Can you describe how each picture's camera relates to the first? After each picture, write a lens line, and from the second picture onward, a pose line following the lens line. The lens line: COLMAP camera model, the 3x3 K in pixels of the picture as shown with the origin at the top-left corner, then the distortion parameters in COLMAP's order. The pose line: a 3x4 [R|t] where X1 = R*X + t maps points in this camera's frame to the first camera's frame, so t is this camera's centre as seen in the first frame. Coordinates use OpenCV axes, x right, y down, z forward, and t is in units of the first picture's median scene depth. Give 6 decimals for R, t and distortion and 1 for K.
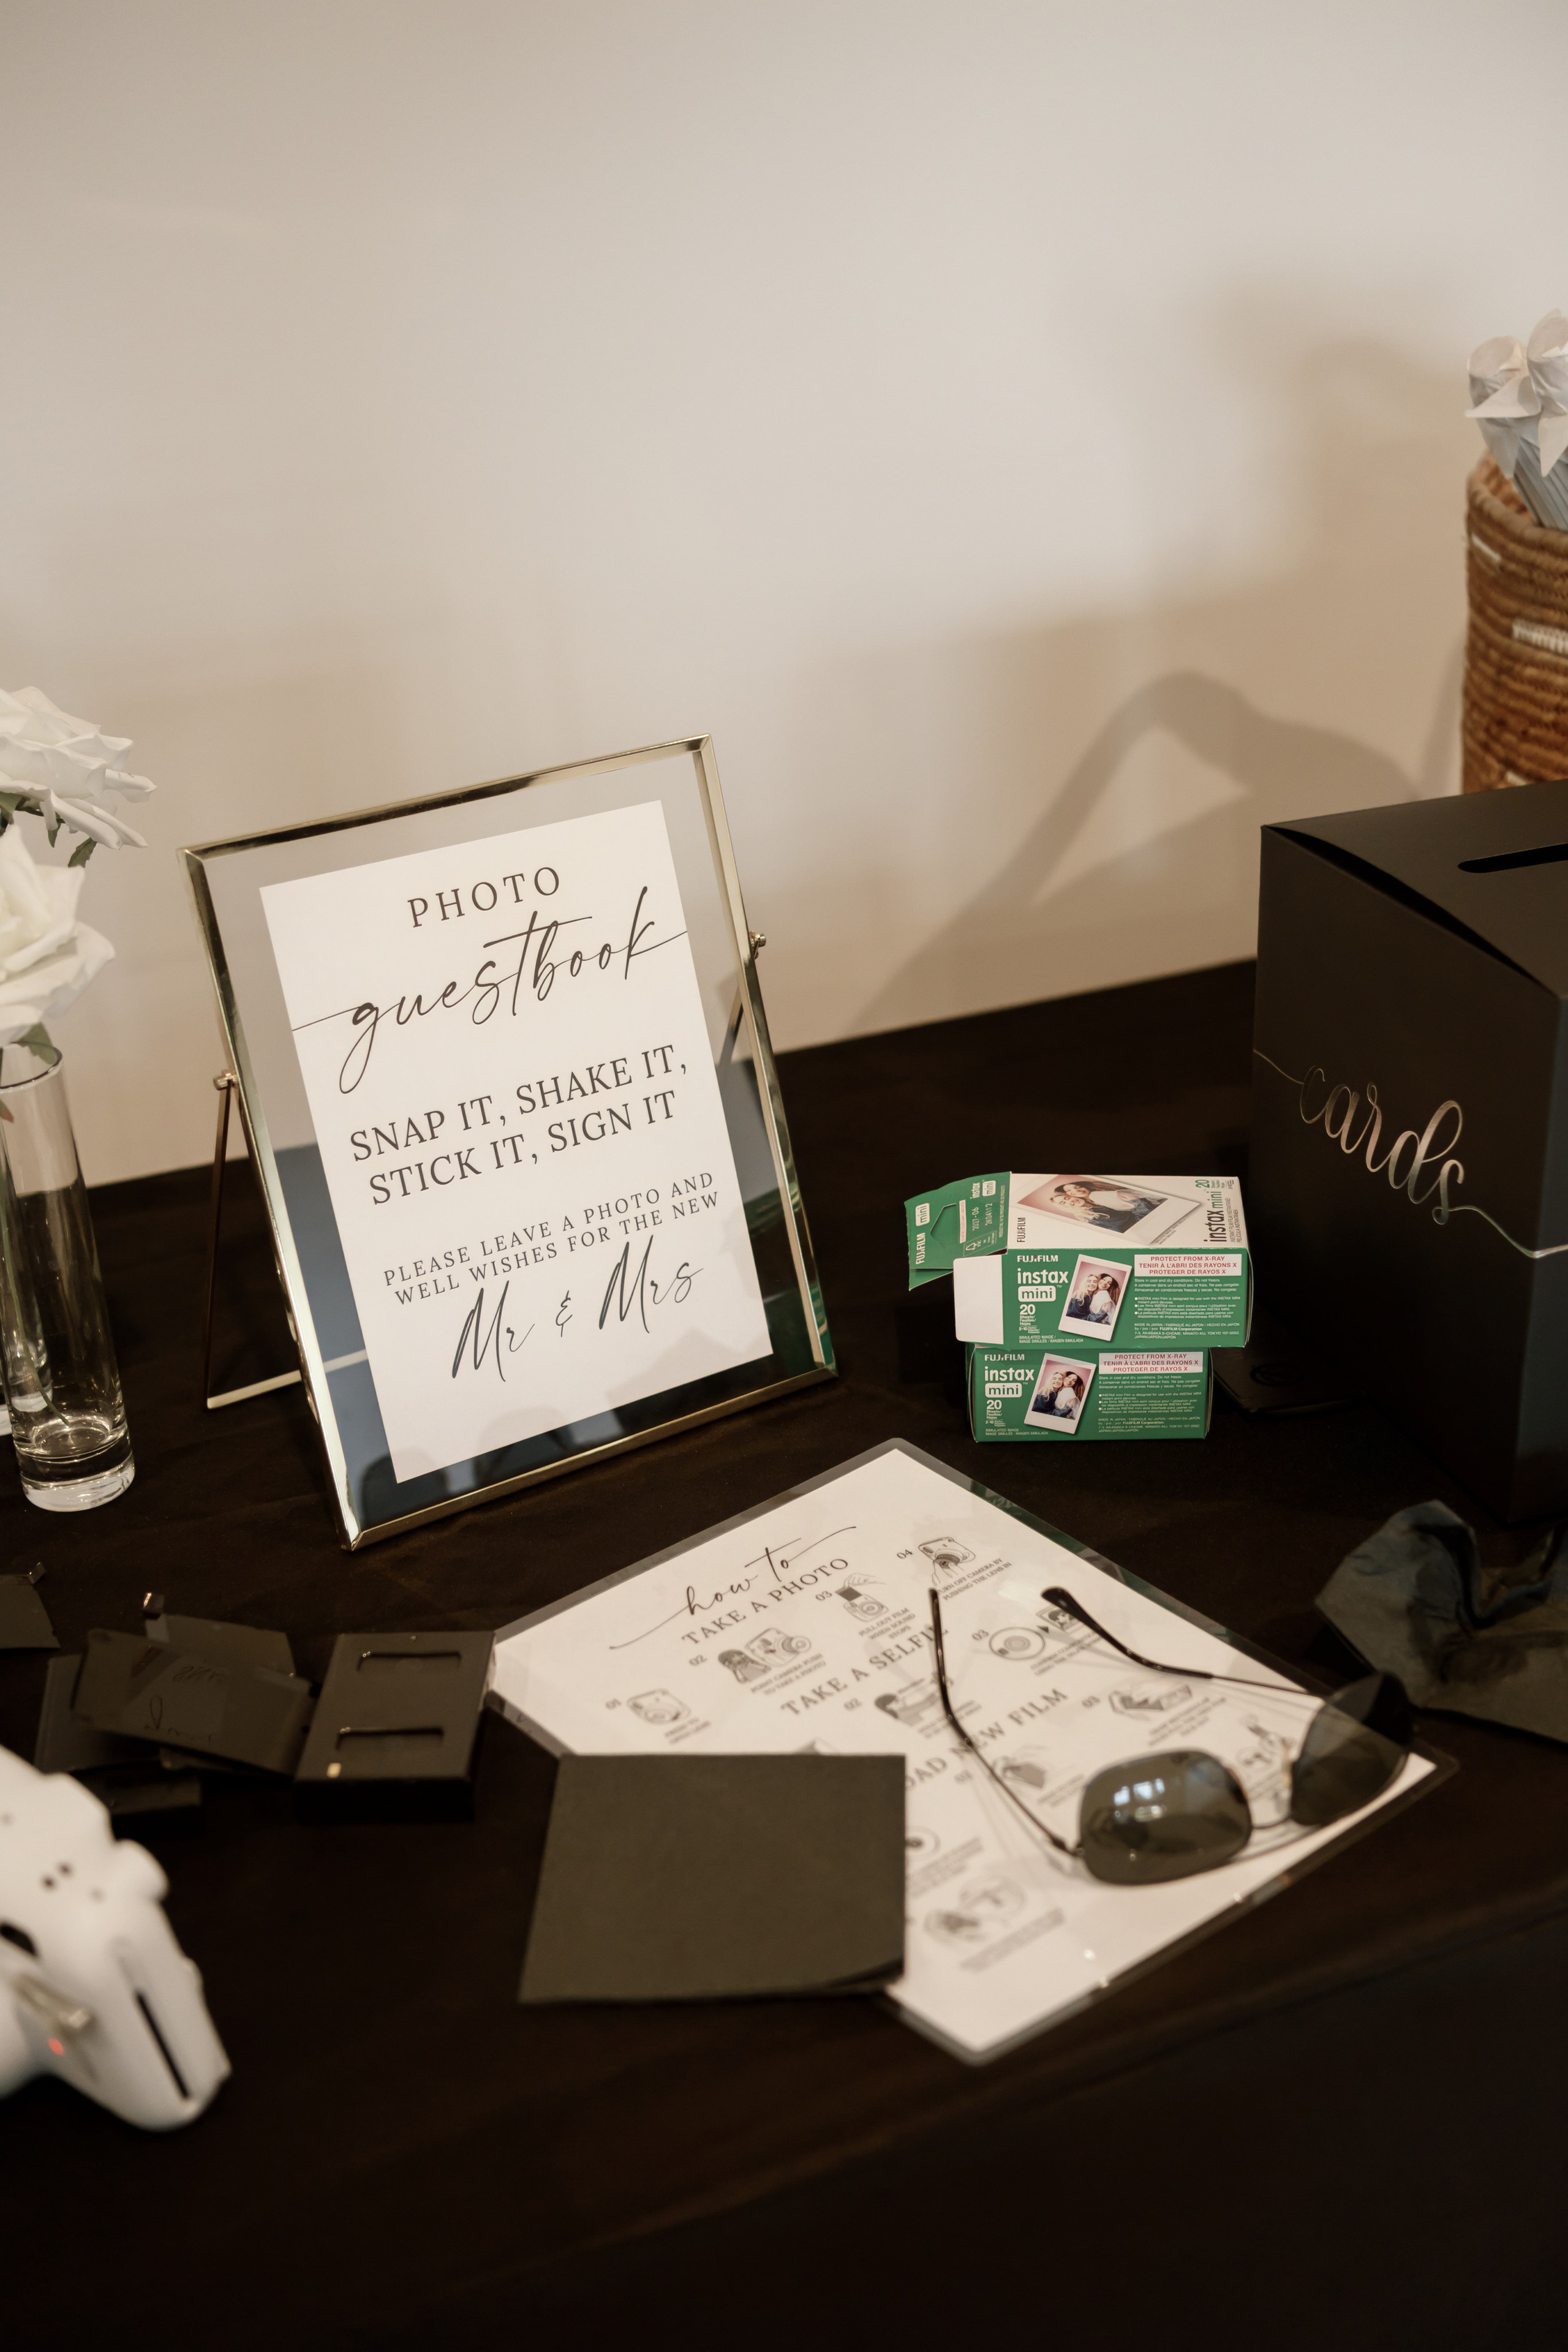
lens RADIAL K [[2761.1, 0, 783.7], [0, 2761.1, 1176.4], [0, 0, 1]] dist [-0.002120, 0.000000]
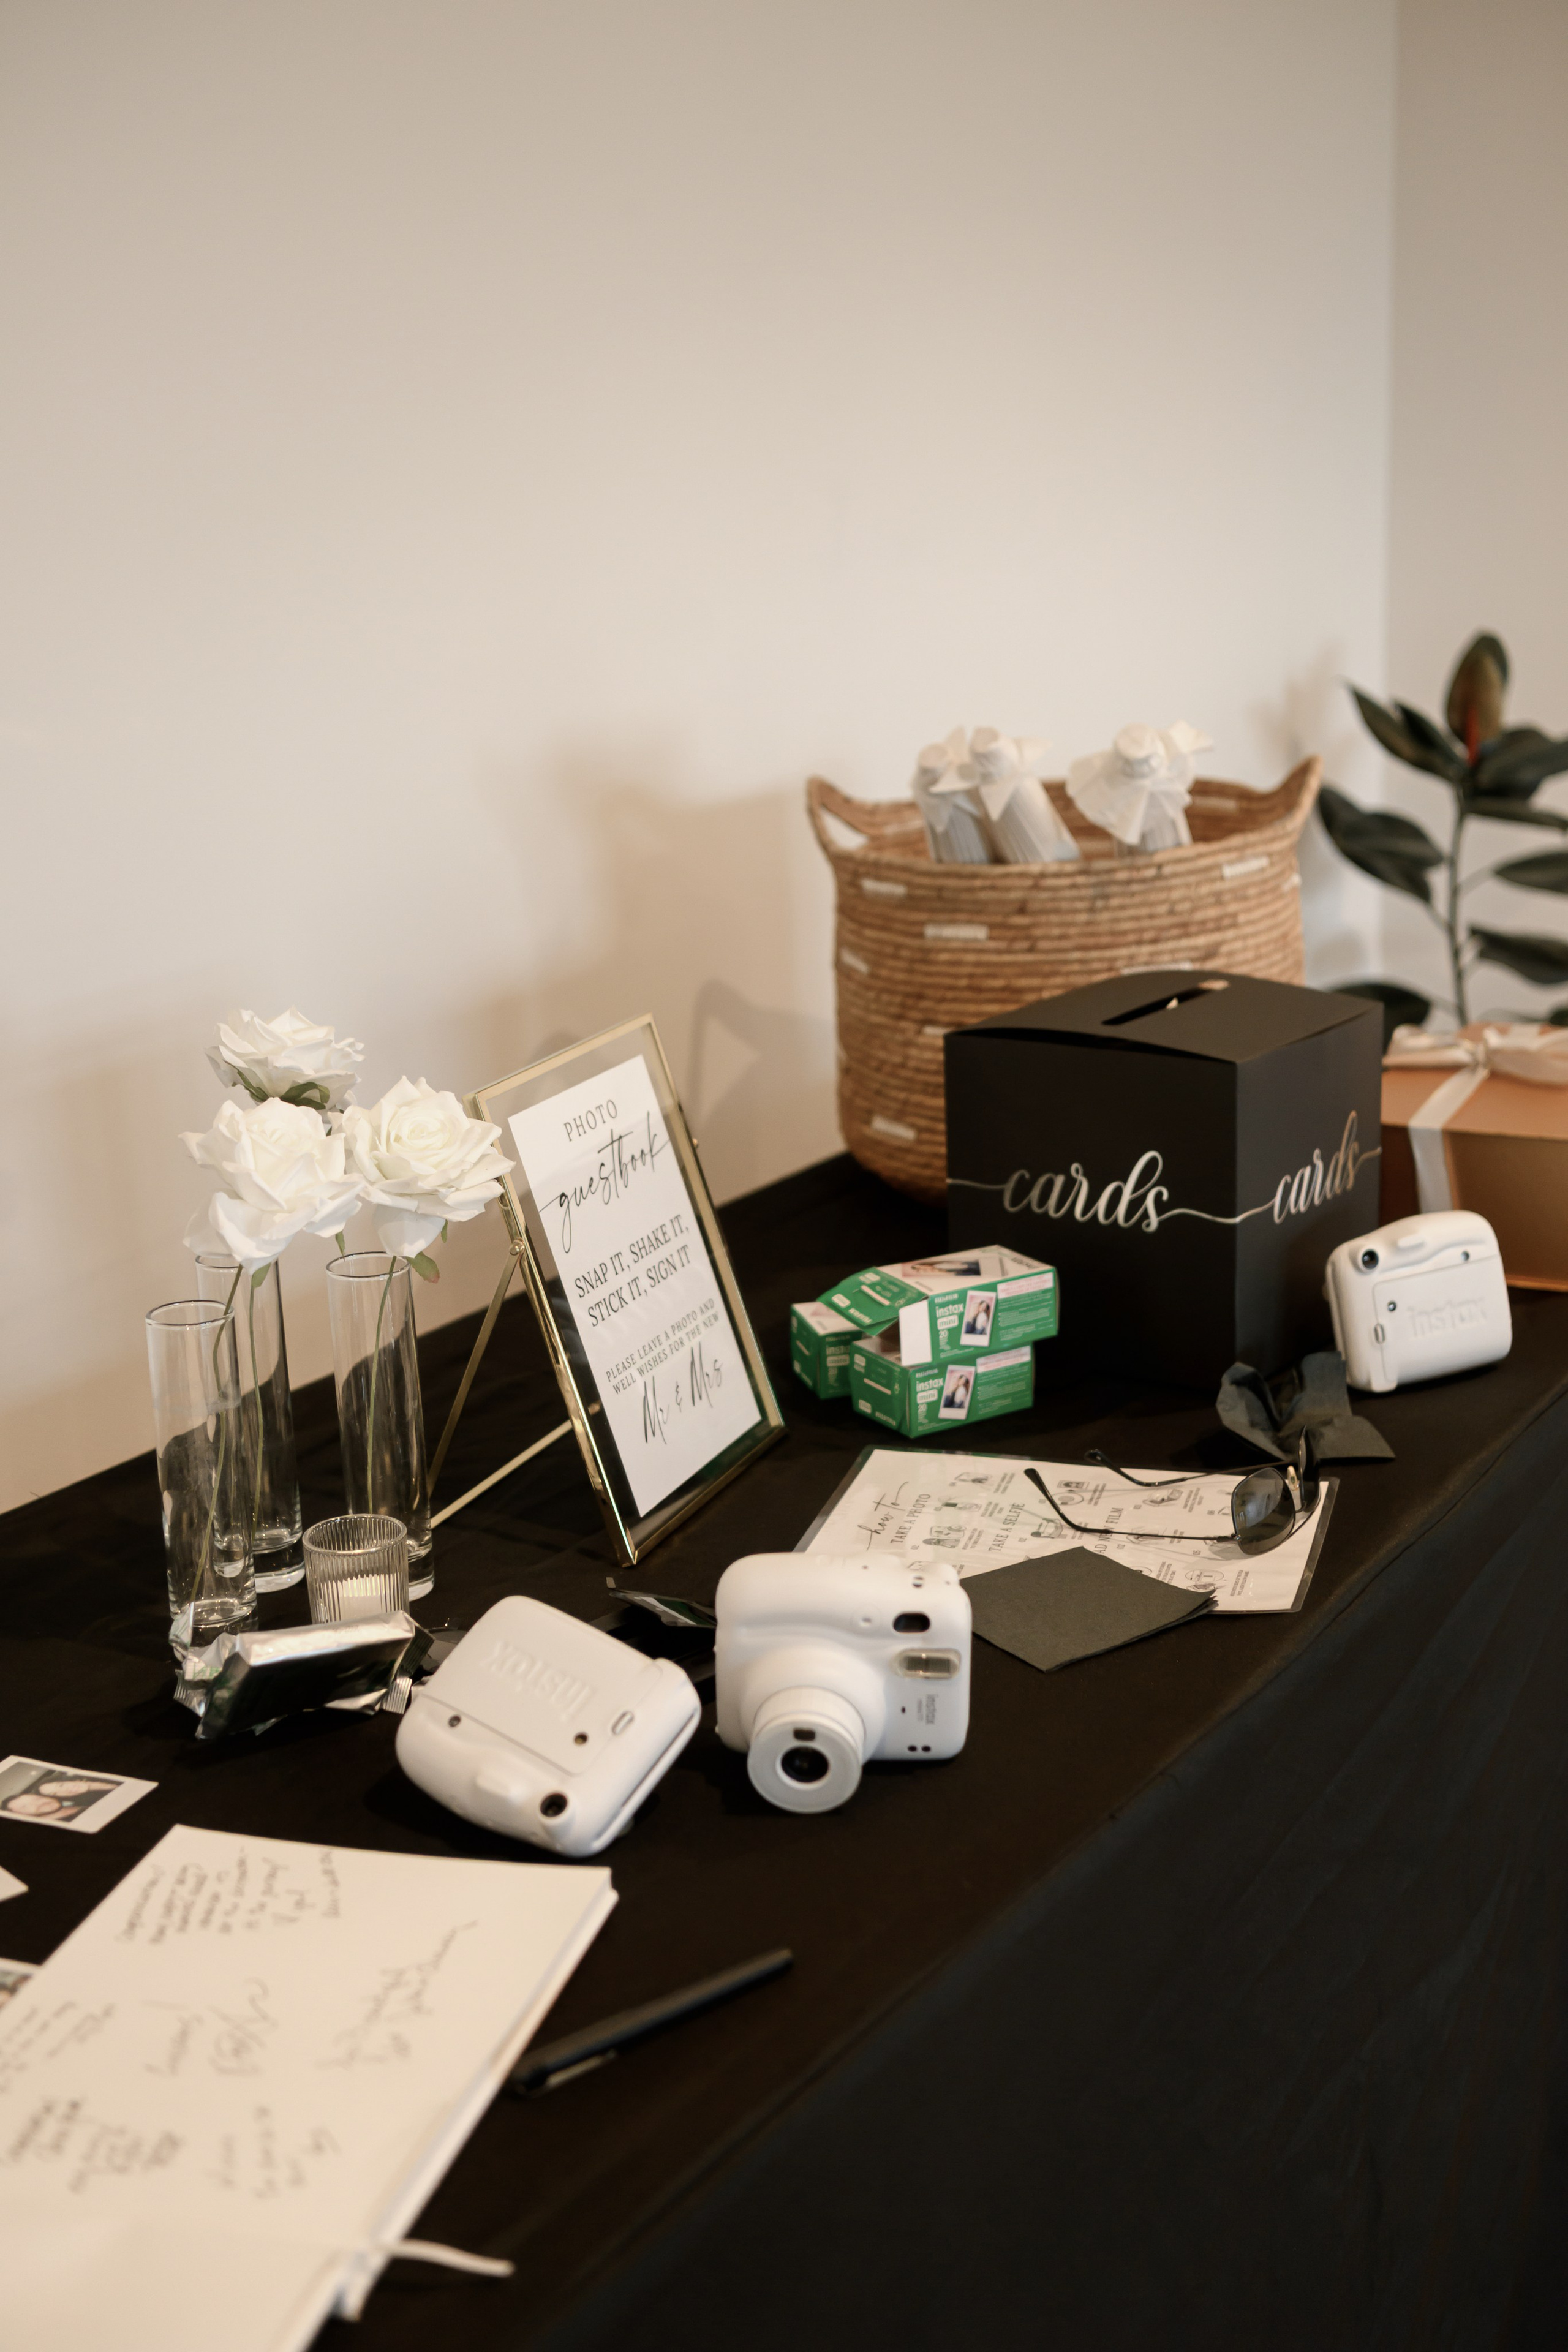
lens RADIAL K [[3085.3, 0, 785.0], [0, 3085.3, 1176.3], [0, 0, 1]] dist [-0.001414, 0.000000]
pose [[0.813315, -0.133550, 0.566288, -0.943194], [0.253122, 0.957583, -0.137708, 0.177348], [-0.523877, 0.255339, 0.812622, -0.381216]]
